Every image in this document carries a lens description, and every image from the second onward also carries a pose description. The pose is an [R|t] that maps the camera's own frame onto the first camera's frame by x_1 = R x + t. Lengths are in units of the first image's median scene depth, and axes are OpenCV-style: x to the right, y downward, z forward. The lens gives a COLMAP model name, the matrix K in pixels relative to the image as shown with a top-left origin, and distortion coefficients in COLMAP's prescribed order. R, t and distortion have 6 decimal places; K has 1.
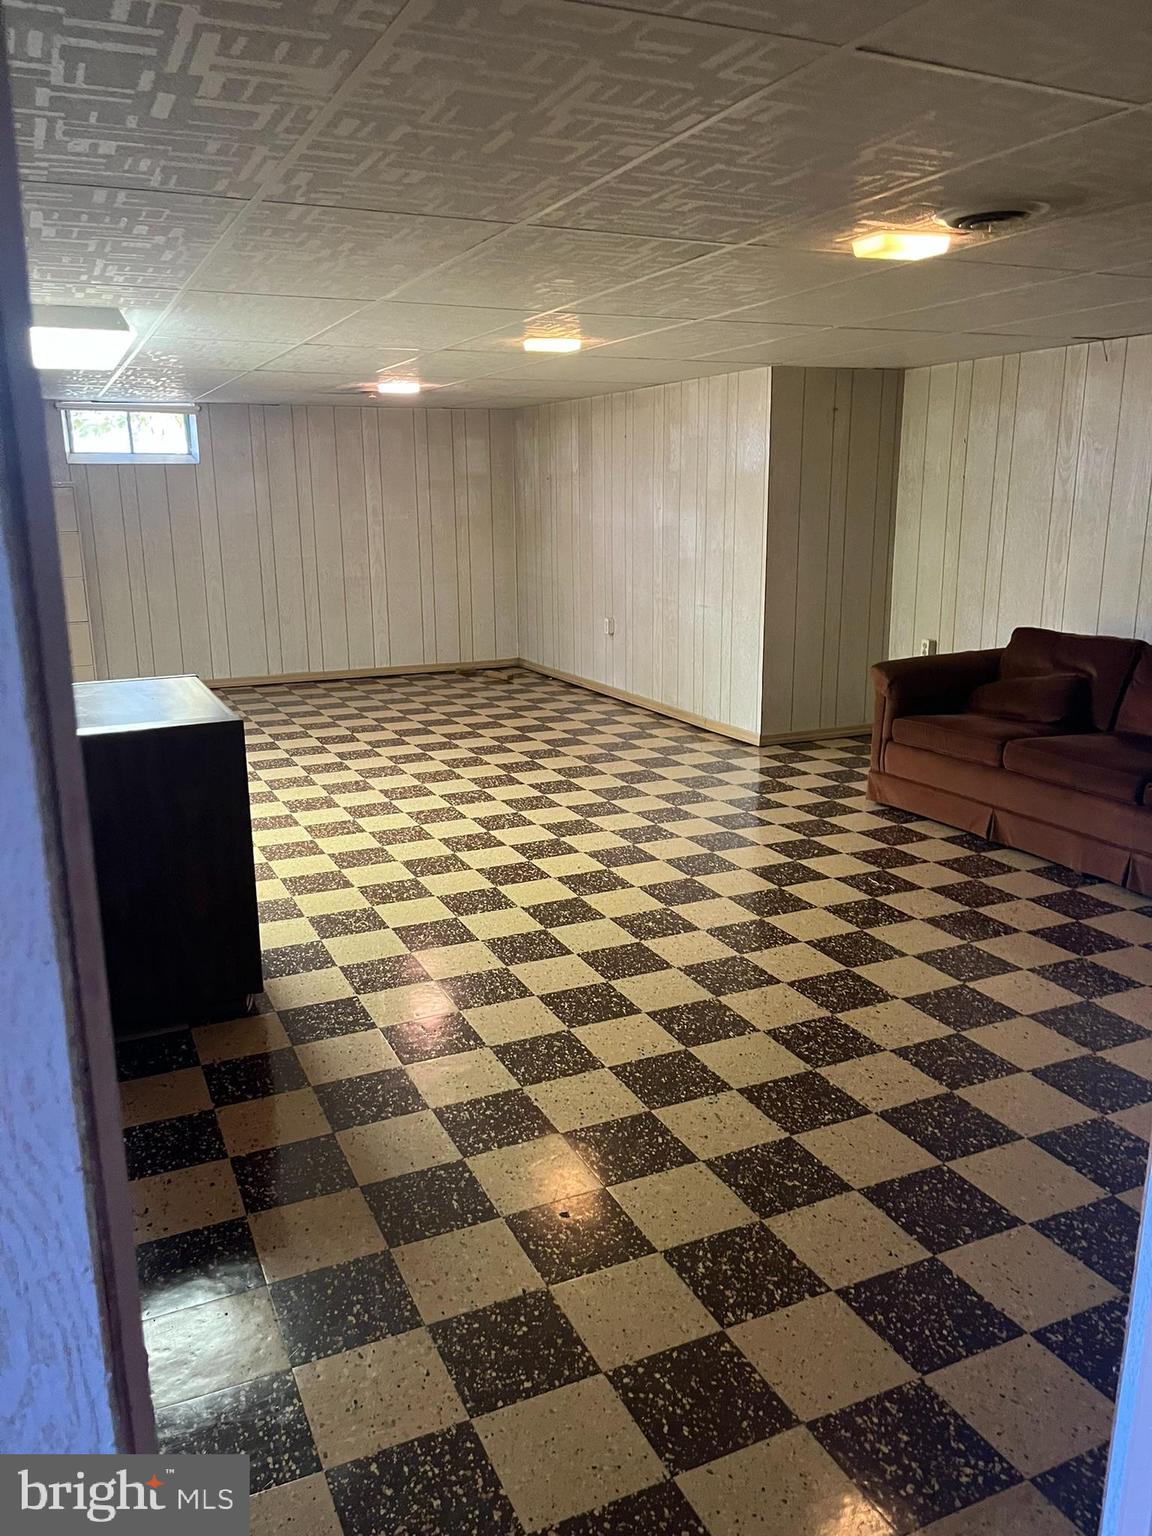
lens RADIAL K [[1159.9, 0, 570.1], [0, 1159.9, 773.0], [0, 0, 1]] dist [0.003677, -0.004512]
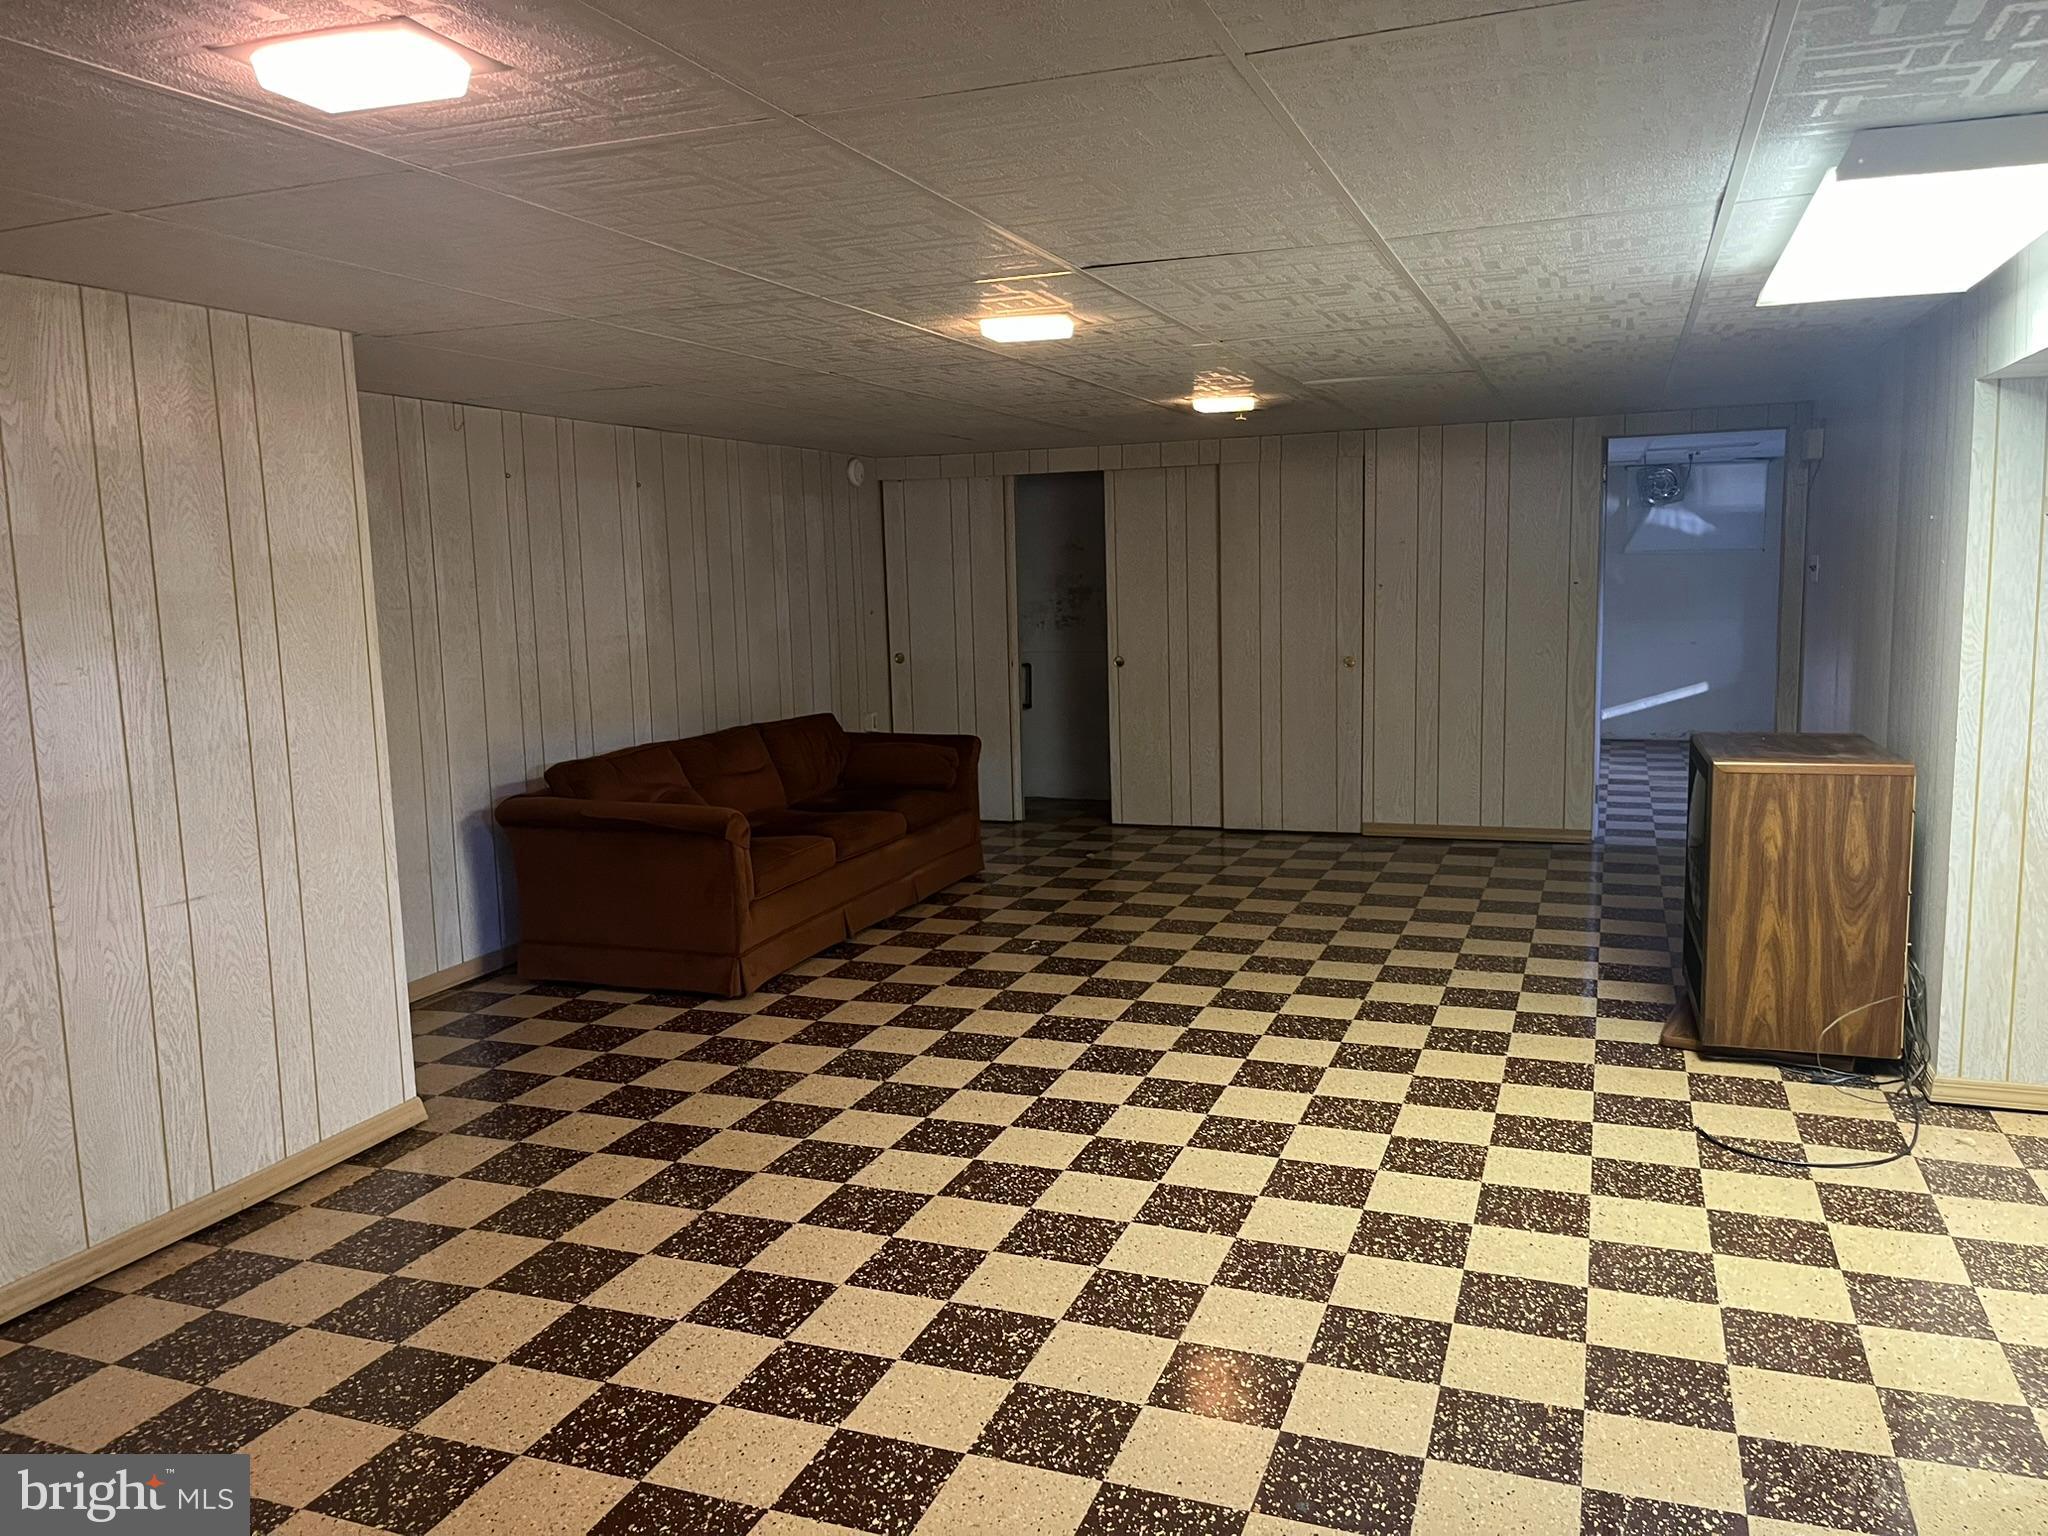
lens RADIAL K [[1546.5, 0, 1020.1], [0, 1546.5, 767.5], [0, 0, 1]] dist [0.003677, -0.004512]
pose [[-0.701358, -0.064466, 0.709888, -0.600597], [0.202073, 0.937064, 0.284741, -0.388990], [-0.683566, 0.343155, -0.644191, 1.619393]]
